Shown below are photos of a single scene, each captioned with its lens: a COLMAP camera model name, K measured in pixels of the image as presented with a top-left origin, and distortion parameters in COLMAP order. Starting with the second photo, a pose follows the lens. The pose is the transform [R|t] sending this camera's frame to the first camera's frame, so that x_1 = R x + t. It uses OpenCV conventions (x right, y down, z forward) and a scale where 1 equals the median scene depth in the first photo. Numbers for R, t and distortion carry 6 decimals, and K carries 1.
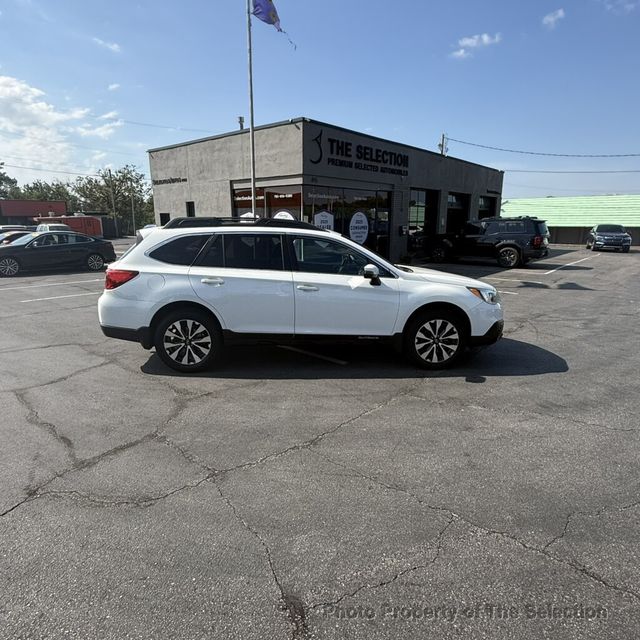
lens RADIAL K [[415.3, 0, 320.0], [0, 415.3, 320.0], [0, 0, 1]] dist [0.002998, 0.001547]
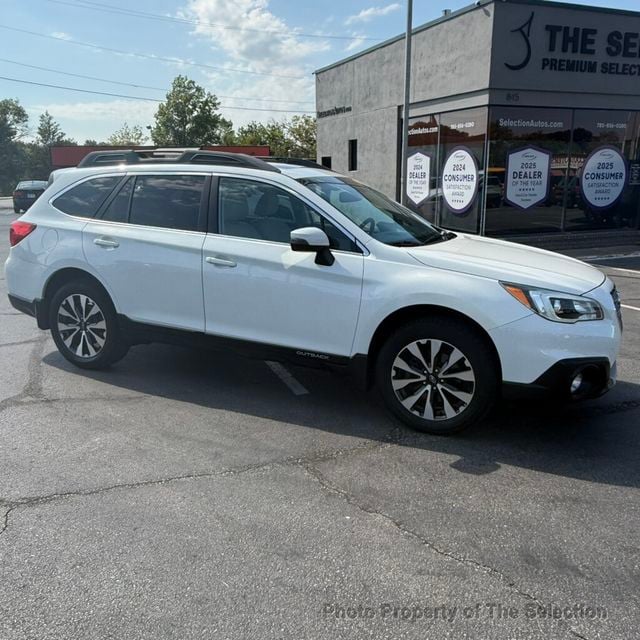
lens RADIAL K [[596.1, 0, 320.0], [0, 596.1, 320.0], [0, 0, 1]] dist [-0.000330, 0.003298]
pose [[0.880454, 0.111205, -0.460906, 0.495524], [-0.105870, 0.993672, 0.037508, -0.037324], [0.462161, 0.015772, 0.886656, 0.266425]]
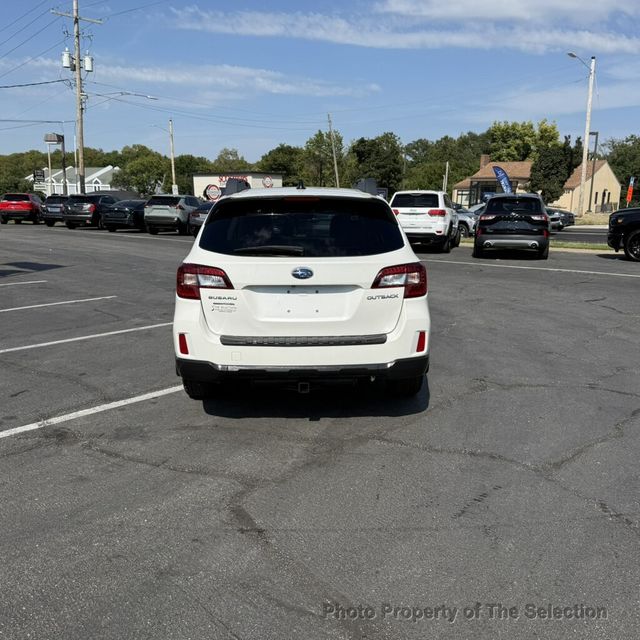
lens RADIAL K [[624.2, 0, 318.7], [0, 624.2, 301.5], [0, 0, 1]] dist [0.066499, -0.013631]
pose [[0.057654, -0.171426, 0.983509, -1.350021], [0.214100, 0.964349, 0.155536, -0.228769], [-0.975109, 0.201602, 0.092301, 1.013234]]
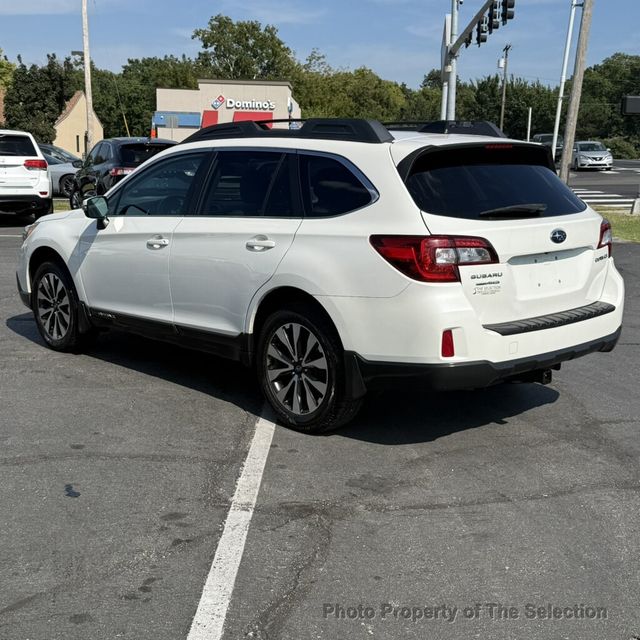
lens RADIAL K [[944.0, 0, 259.5], [0, 944.0, 319.6], [0, 0, 1]] dist [0.046953, 0.057930]
pose [[-0.598112, -0.156774, 0.785929, -1.158667], [0.166551, 0.934952, 0.313250, -0.432661], [-0.783915, 0.318256, -0.533095, 1.937034]]
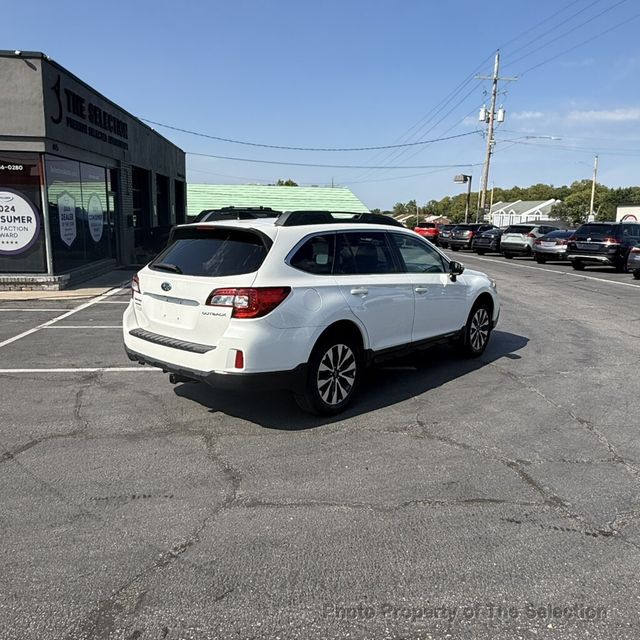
lens RADIAL K [[528.9, 0, 320.0], [0, 528.9, 314.0], [0, 0, 1]] dist [-0.001145, 0.002647]
pose [[0.701918, -0.118344, 0.702357, -0.967997], [0.141896, 0.989568, 0.024931, -0.081166], [-0.697980, 0.082162, 0.711388, 0.310025]]
